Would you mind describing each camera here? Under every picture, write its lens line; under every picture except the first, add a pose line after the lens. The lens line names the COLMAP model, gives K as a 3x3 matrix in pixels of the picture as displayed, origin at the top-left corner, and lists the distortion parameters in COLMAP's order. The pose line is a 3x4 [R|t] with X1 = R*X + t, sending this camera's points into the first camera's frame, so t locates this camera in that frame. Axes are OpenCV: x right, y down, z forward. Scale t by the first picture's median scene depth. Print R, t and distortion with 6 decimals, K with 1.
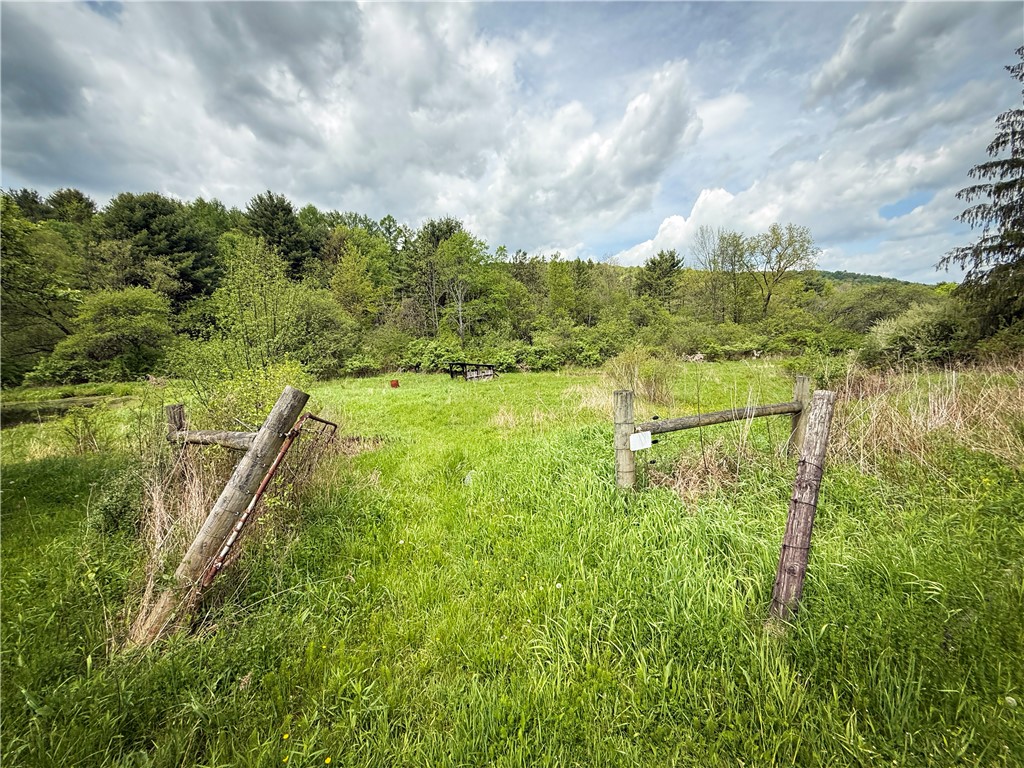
lens RADIAL K [[409.4, 0, 509.1], [0, 409.4, 385.5], [0, 0, 1]] dist [0.000785, -0.000063]
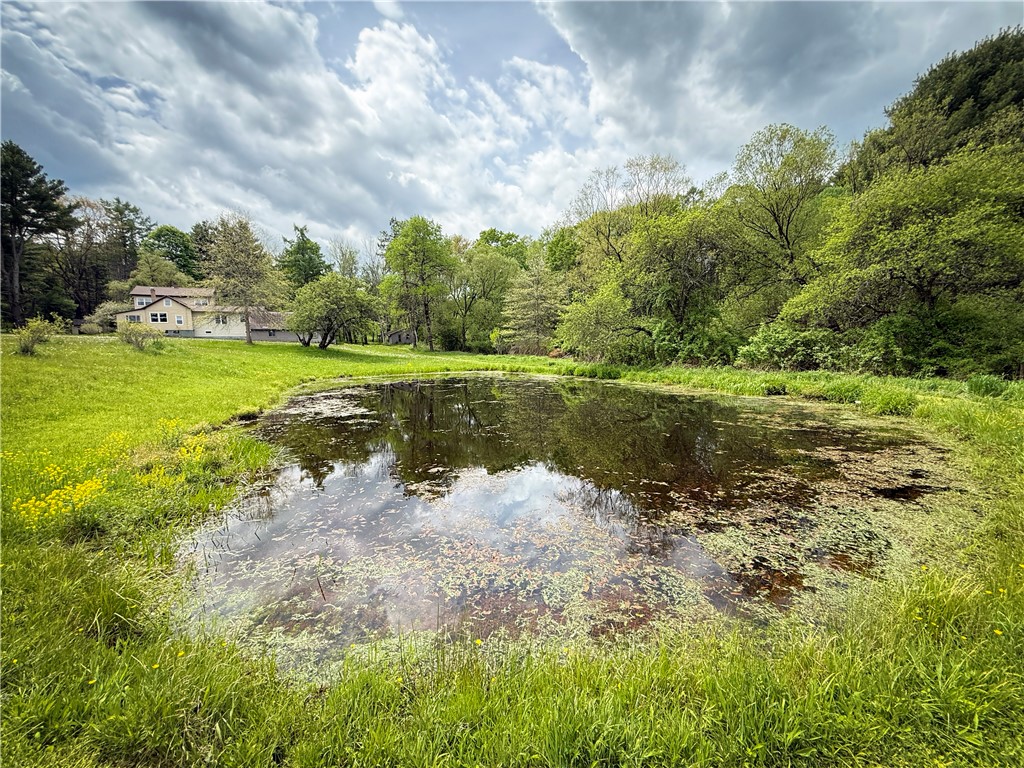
lens RADIAL K [[409.4, 0, 508.9], [0, 409.4, 383.9], [0, 0, 1]] dist [0.000785, -0.000063]
pose [[0.104687, 0.130246, -0.985939, -0.539729], [-0.108821, 0.986934, 0.118823, -0.008251], [0.988534, 0.094852, 0.117493, 0.541408]]
